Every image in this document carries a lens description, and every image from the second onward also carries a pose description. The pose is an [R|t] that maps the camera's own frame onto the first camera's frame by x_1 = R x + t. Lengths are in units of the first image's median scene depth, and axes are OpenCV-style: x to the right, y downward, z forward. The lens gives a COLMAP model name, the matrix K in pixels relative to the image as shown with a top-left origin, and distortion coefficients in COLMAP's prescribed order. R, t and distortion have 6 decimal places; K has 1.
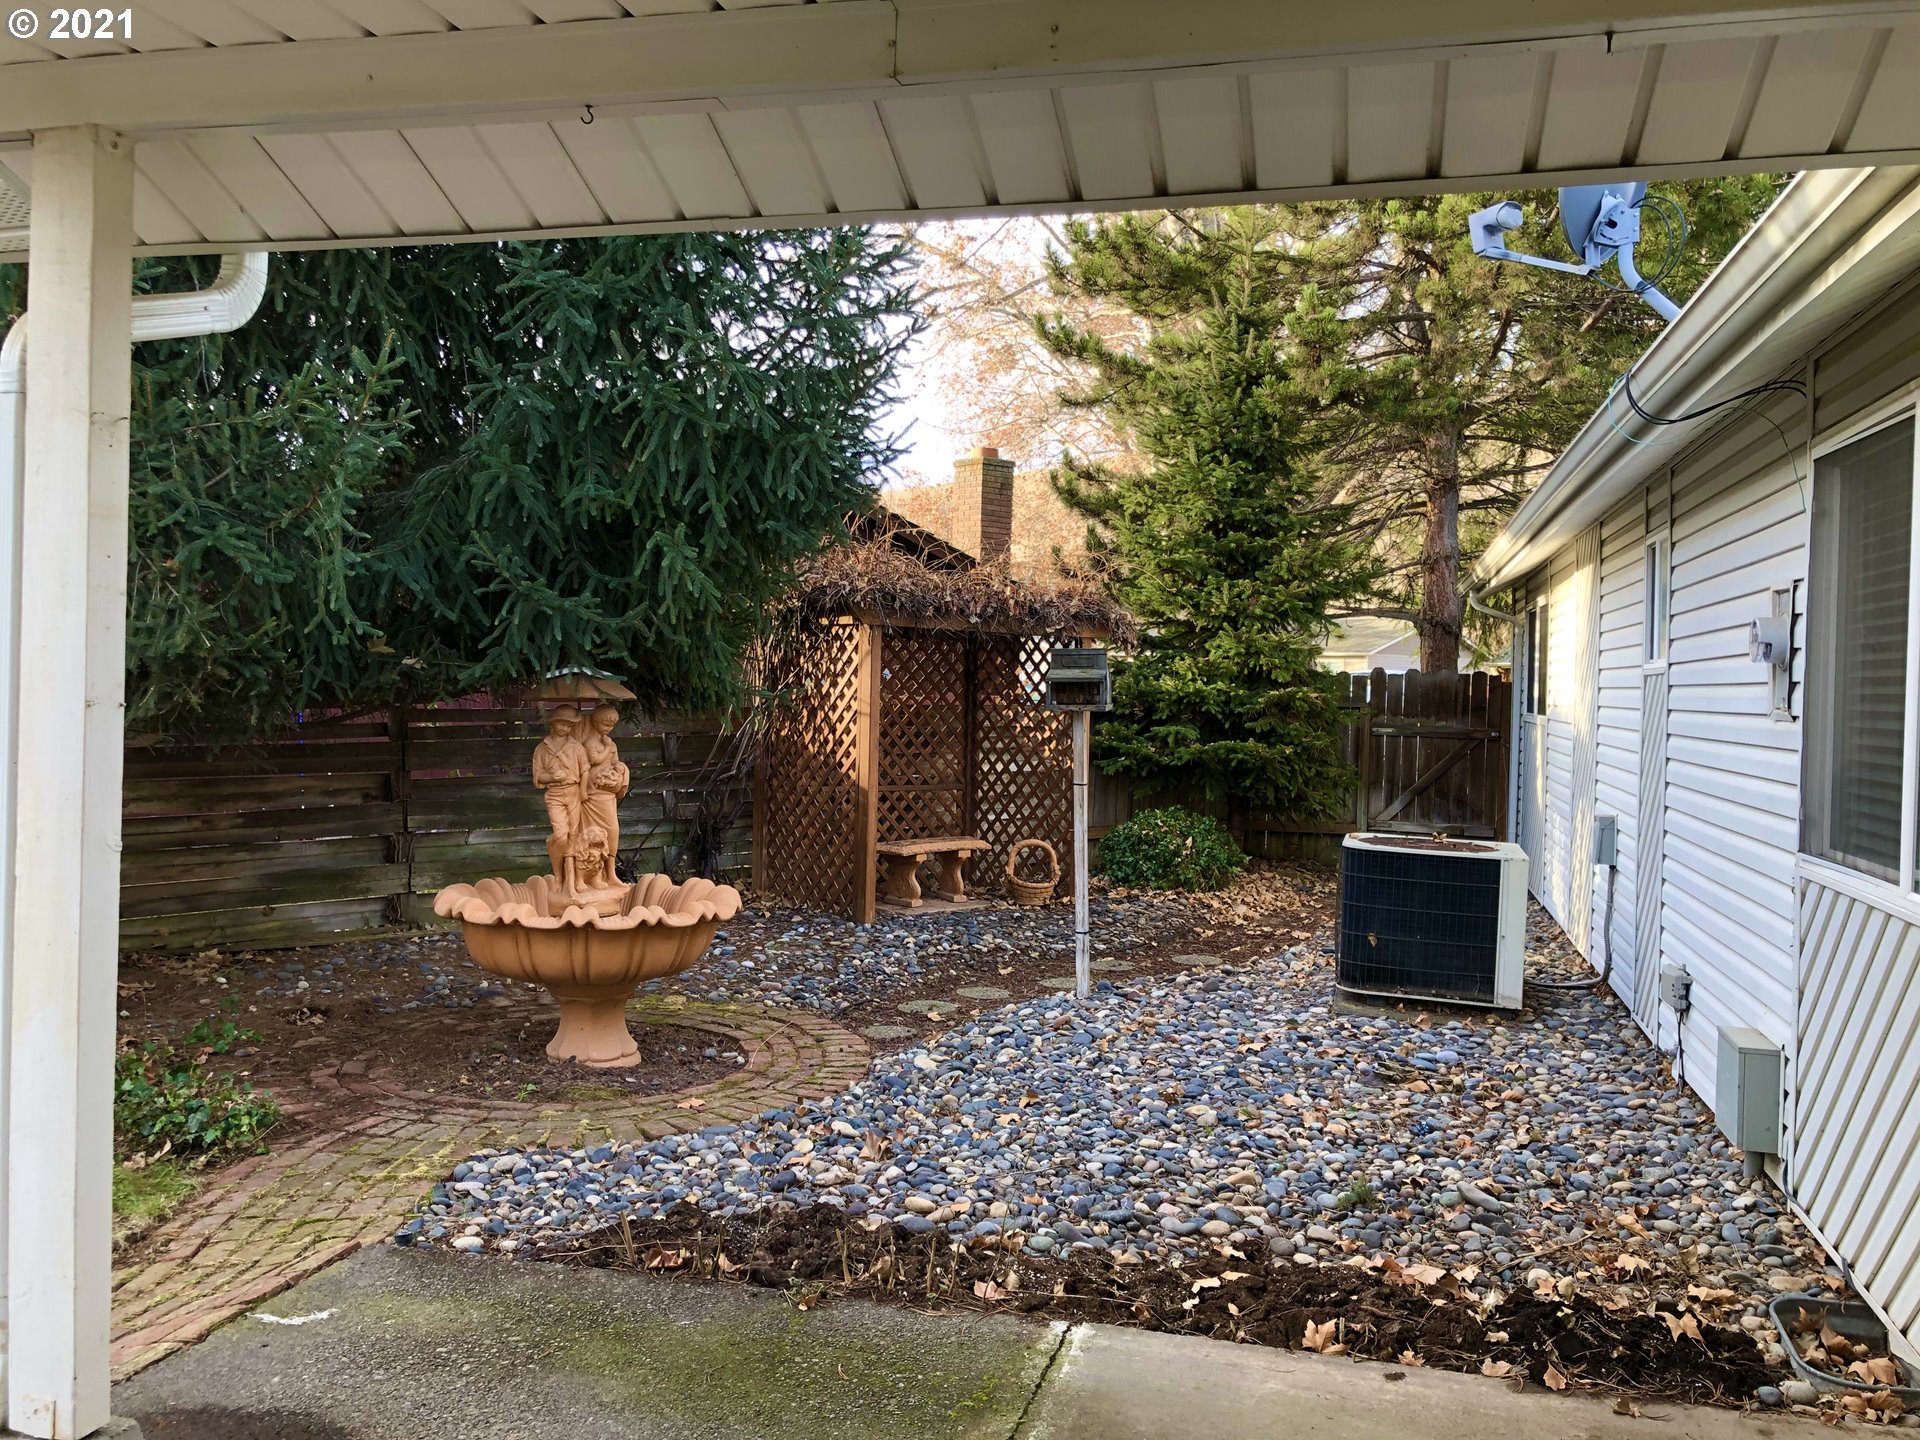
lens RADIAL K [[1552.4, 0, 961.7], [0, 1552.4, 715.8], [0, 0, 1]] dist [0.039164, -0.027421]
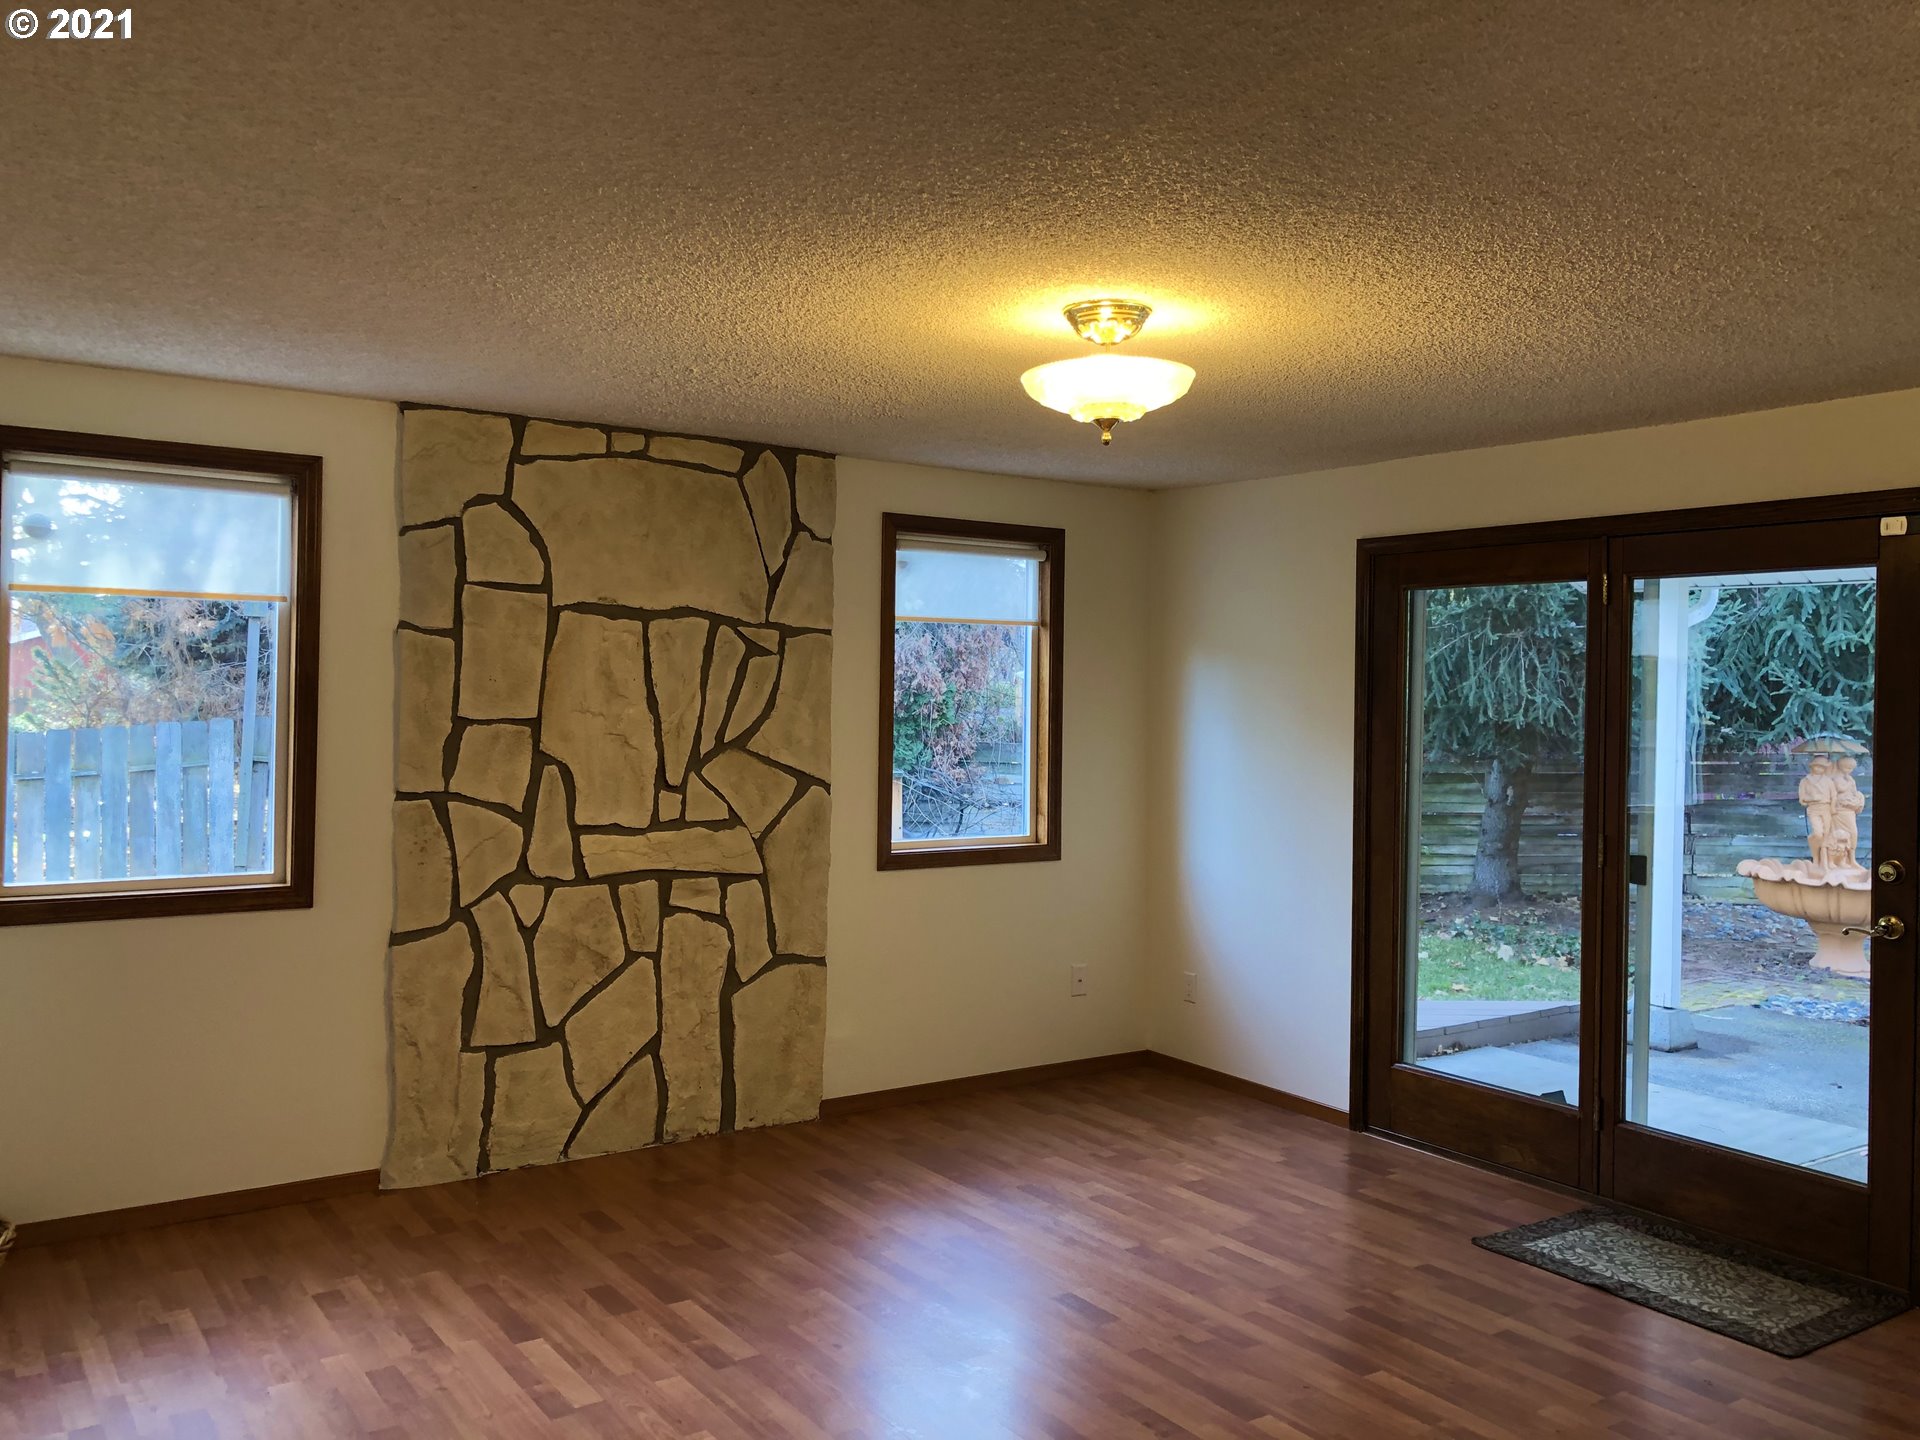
lens RADIAL K [[1552.4, 0, 973.8], [0, 1552.4, 692.7], [0, 0, 1]] dist [0.039164, -0.027421]
pose [[0.758979, -0.008303, -0.651062, 0.157757], [-0.013578, 0.999499, -0.028576, -0.014855], [0.650973, 0.030529, 0.758486, -0.912915]]
